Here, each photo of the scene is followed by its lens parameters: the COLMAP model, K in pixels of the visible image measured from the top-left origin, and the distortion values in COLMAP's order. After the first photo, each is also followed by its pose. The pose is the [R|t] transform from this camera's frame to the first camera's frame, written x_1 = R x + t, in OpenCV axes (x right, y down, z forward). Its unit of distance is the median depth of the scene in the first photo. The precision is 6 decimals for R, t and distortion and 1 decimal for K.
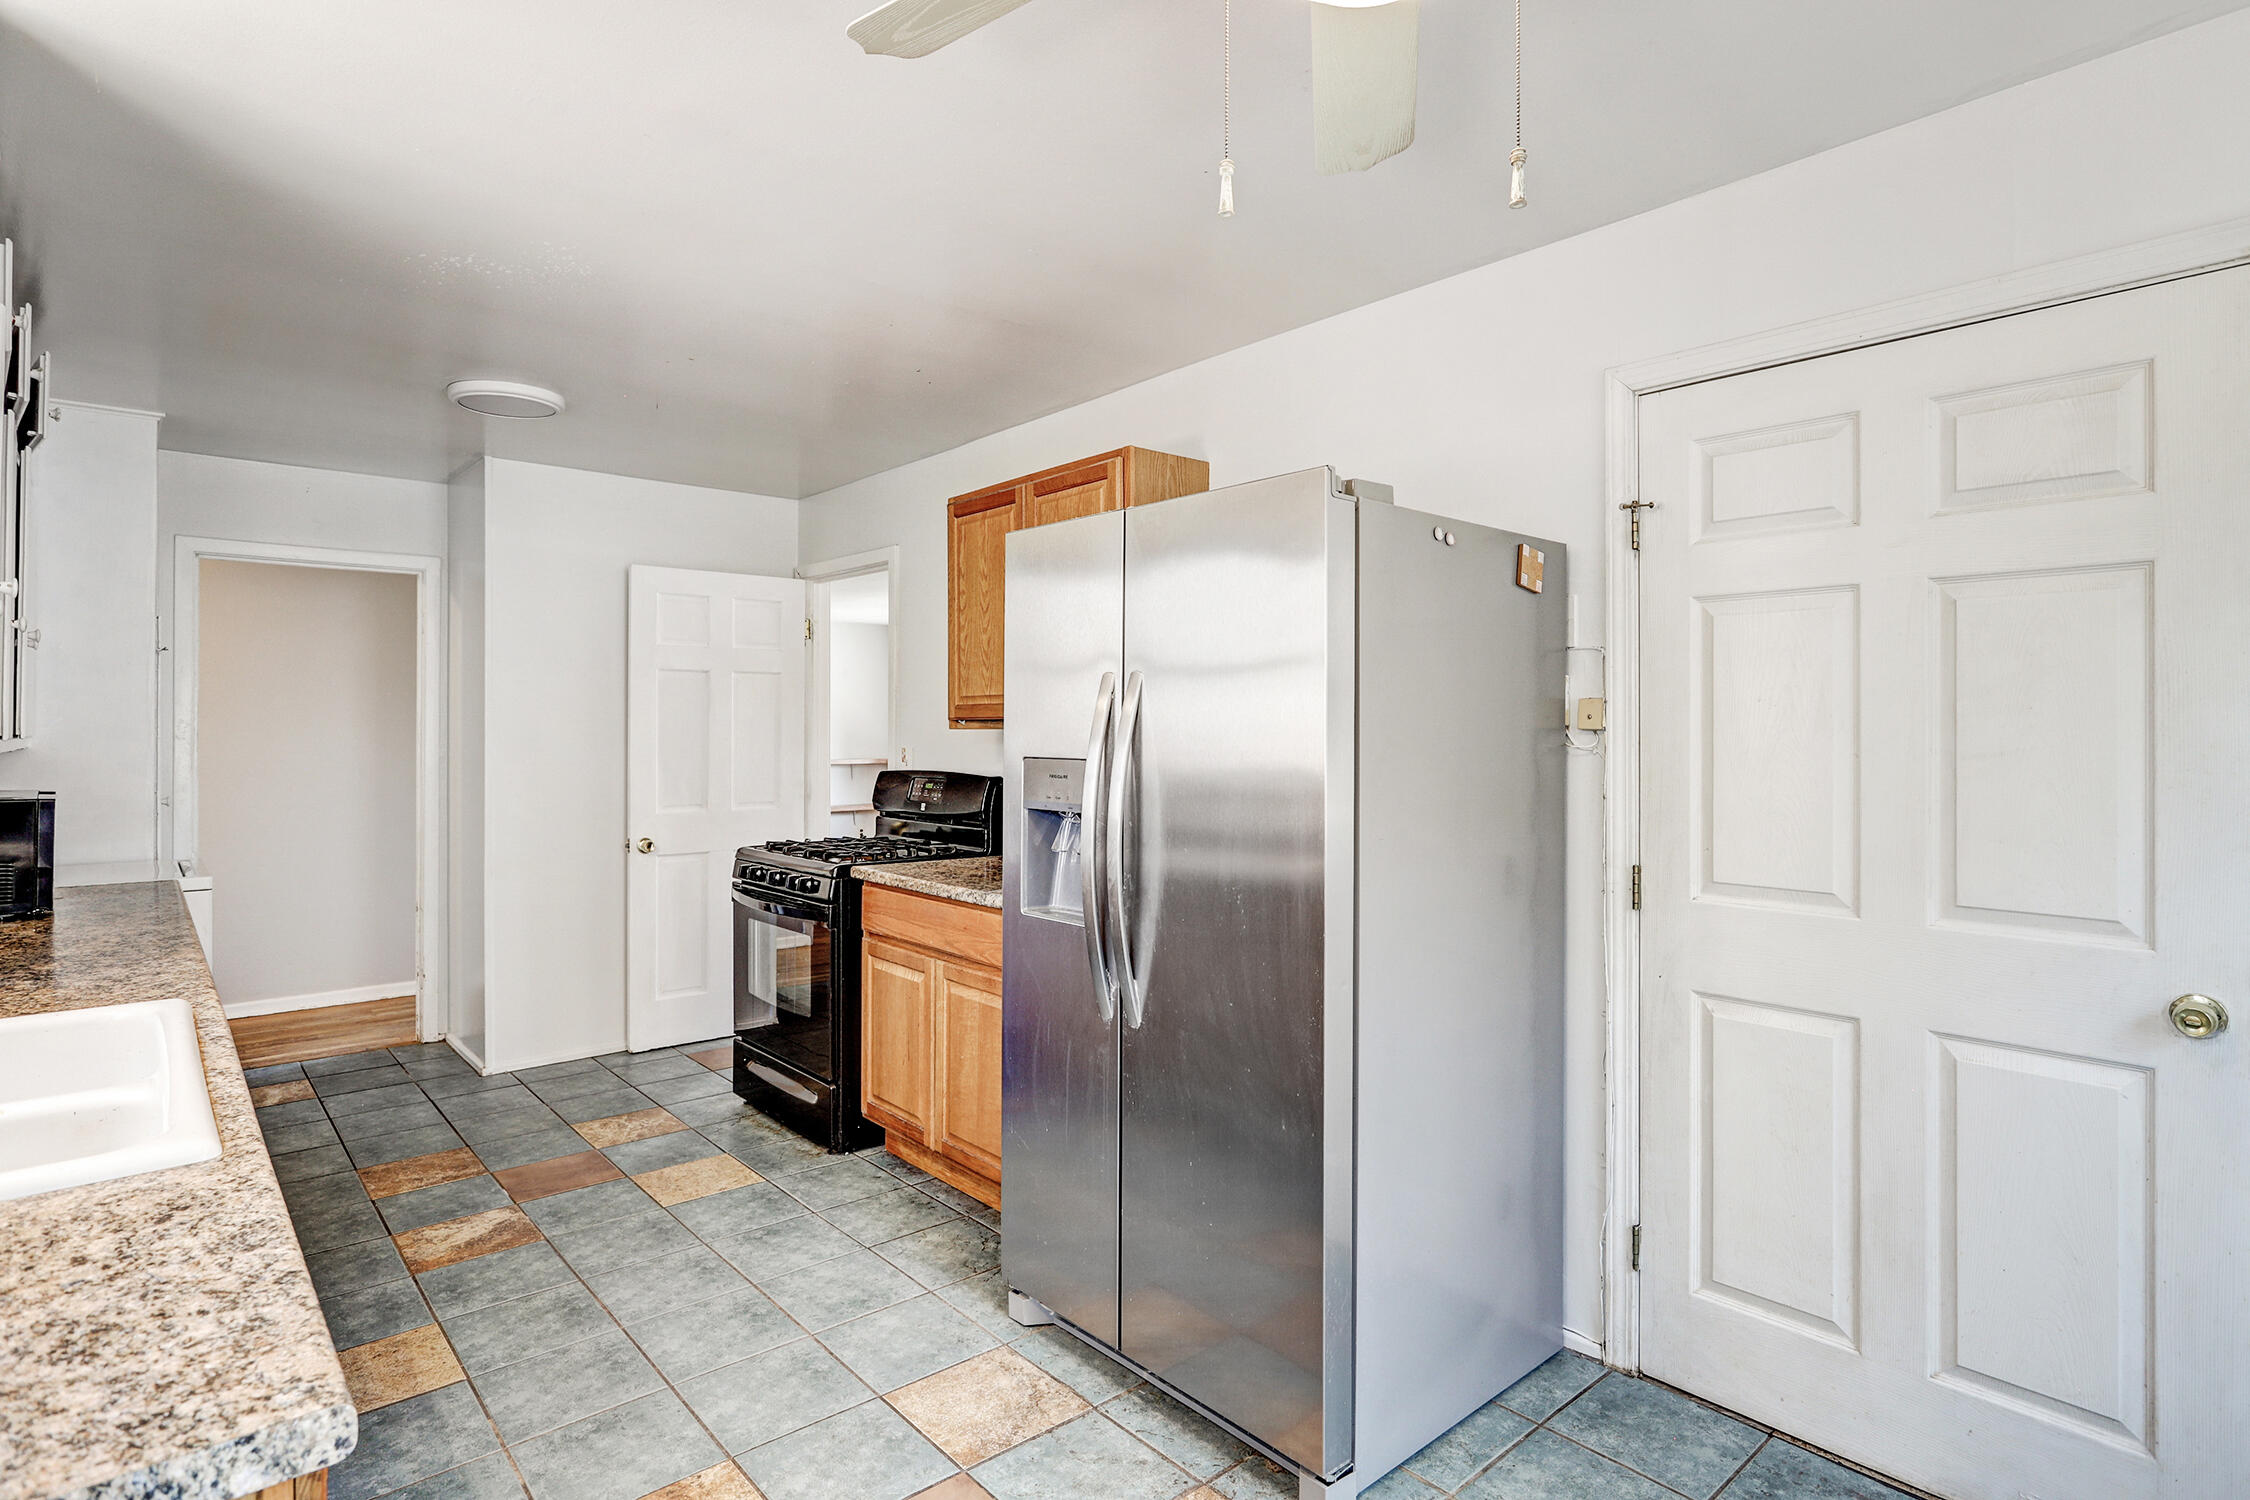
lens RADIAL K [[1132.7, 0, 1124.8], [0, 1132.7, 739.7], [0, 0, 1]] dist [-0.000172, 0.000226]
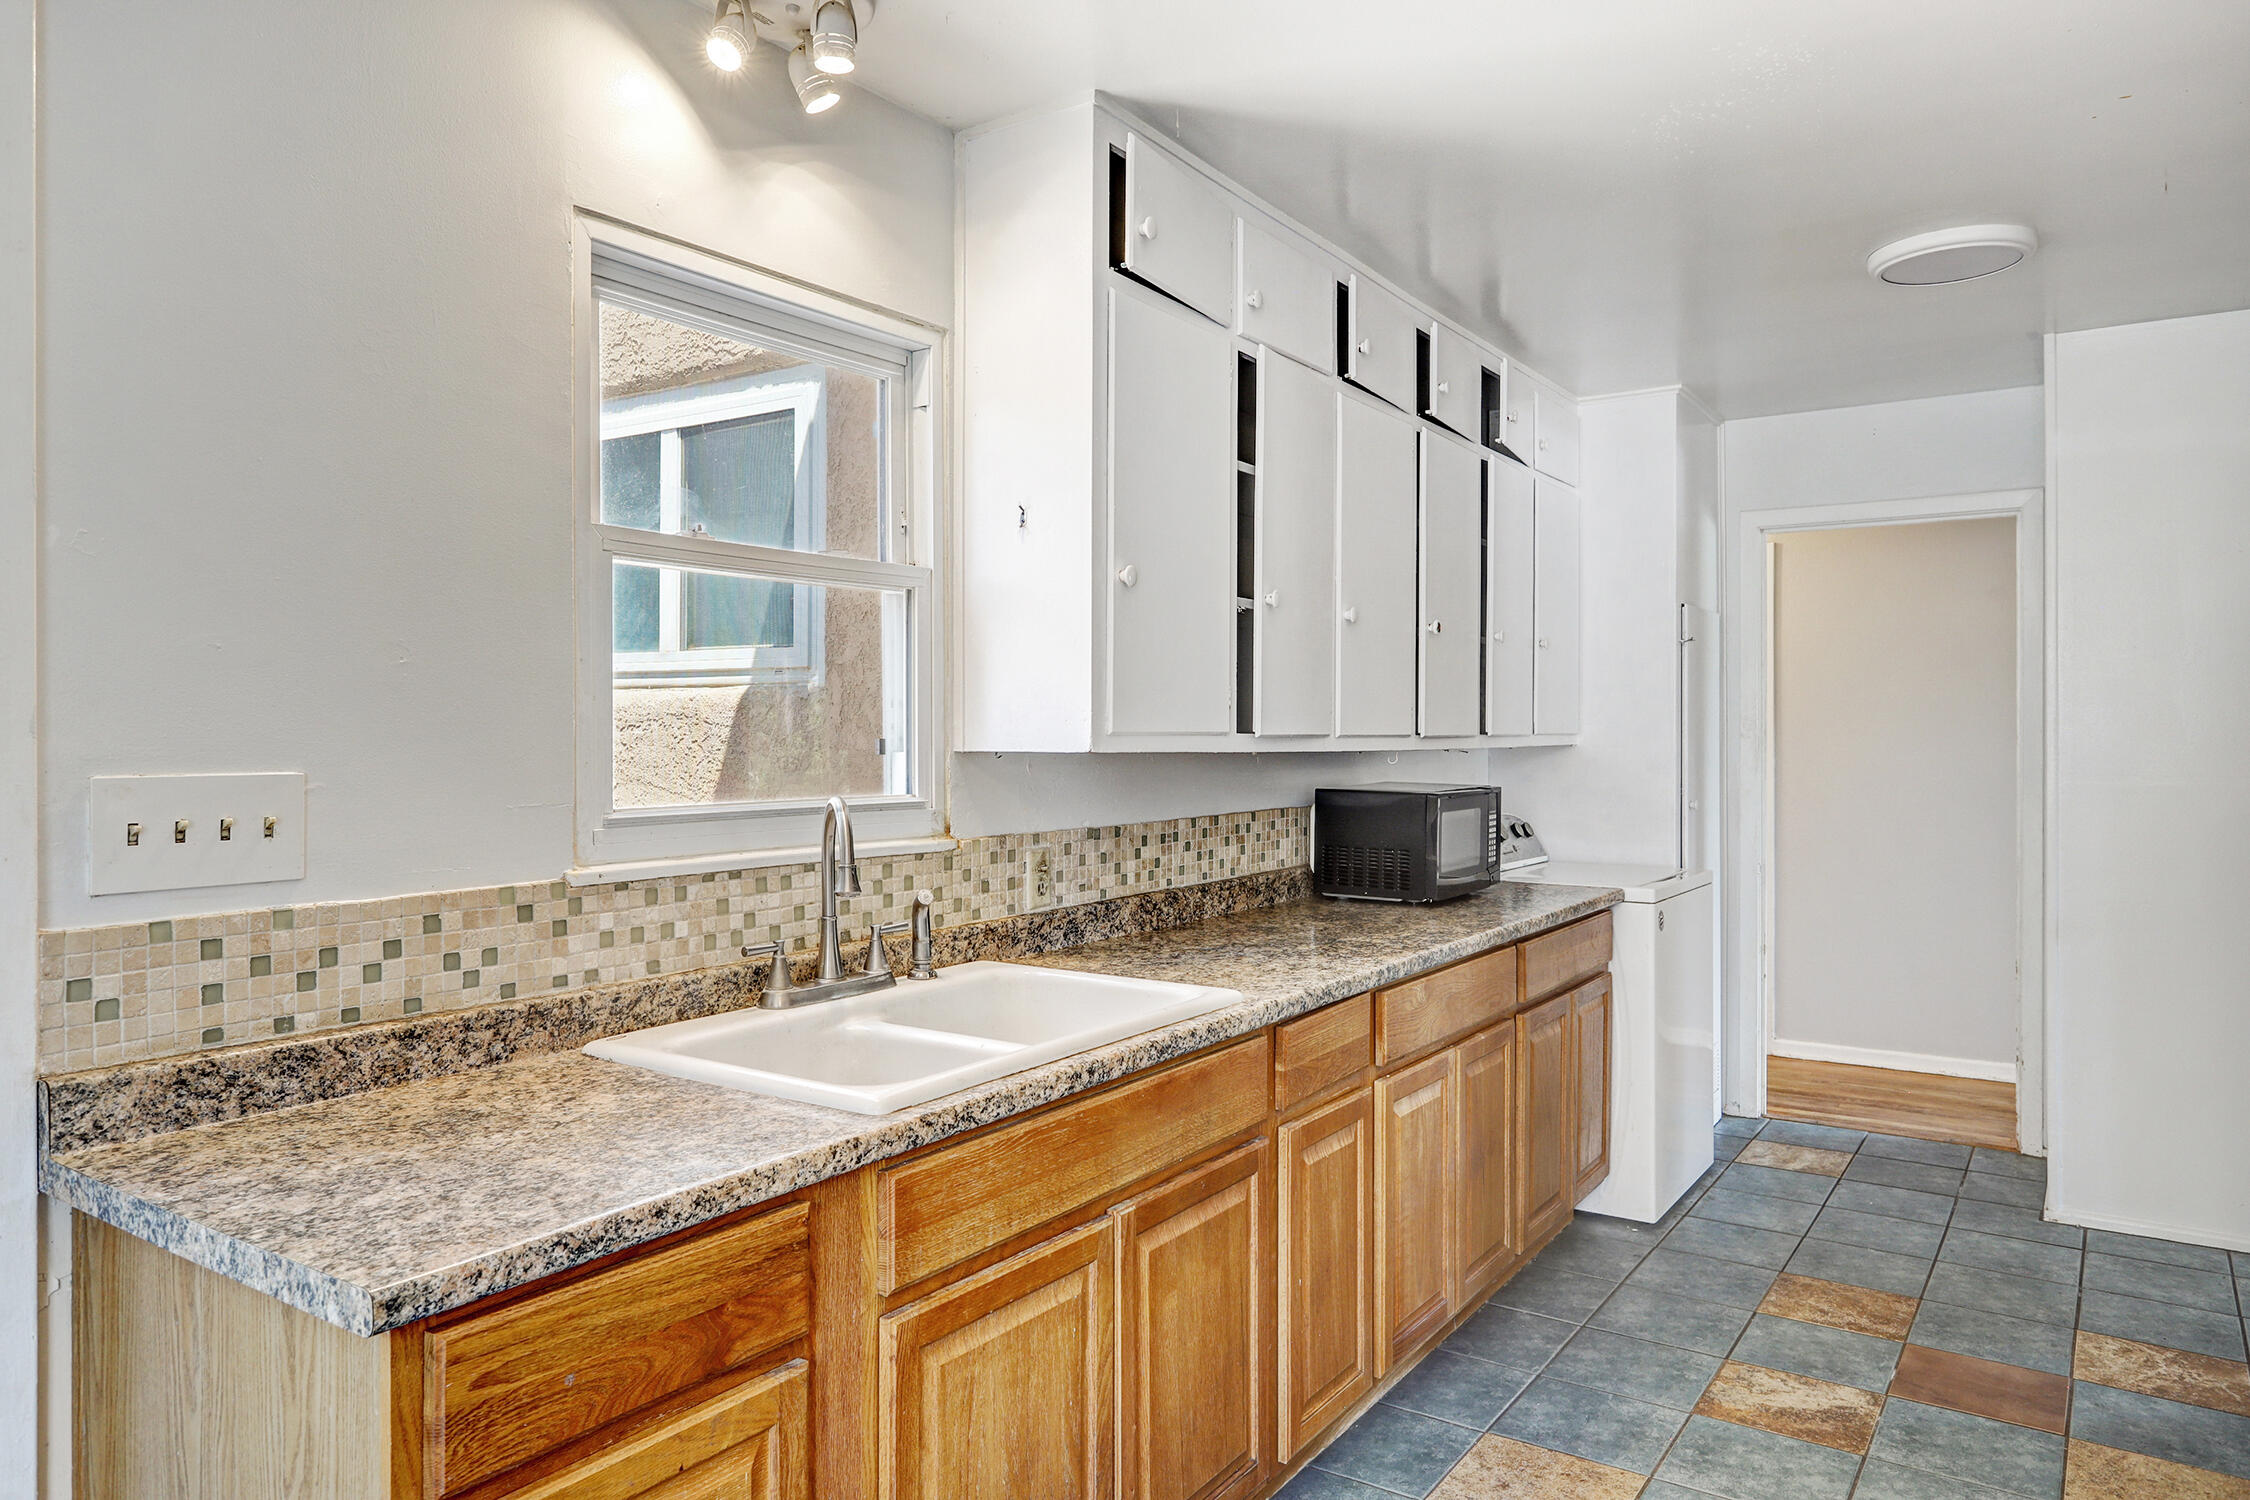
lens RADIAL K [[1458.9, 0, 1129.6], [0, 1458.9, 740.1], [0, 0, 1]] dist [0.007509, 0.000227]
pose [[0.255624, 0.004109, -0.966768, 0.221462], [-0.003337, 0.999989, 0.003368, -0.000912], [0.966771, 0.002365, 0.255634, 0.303205]]
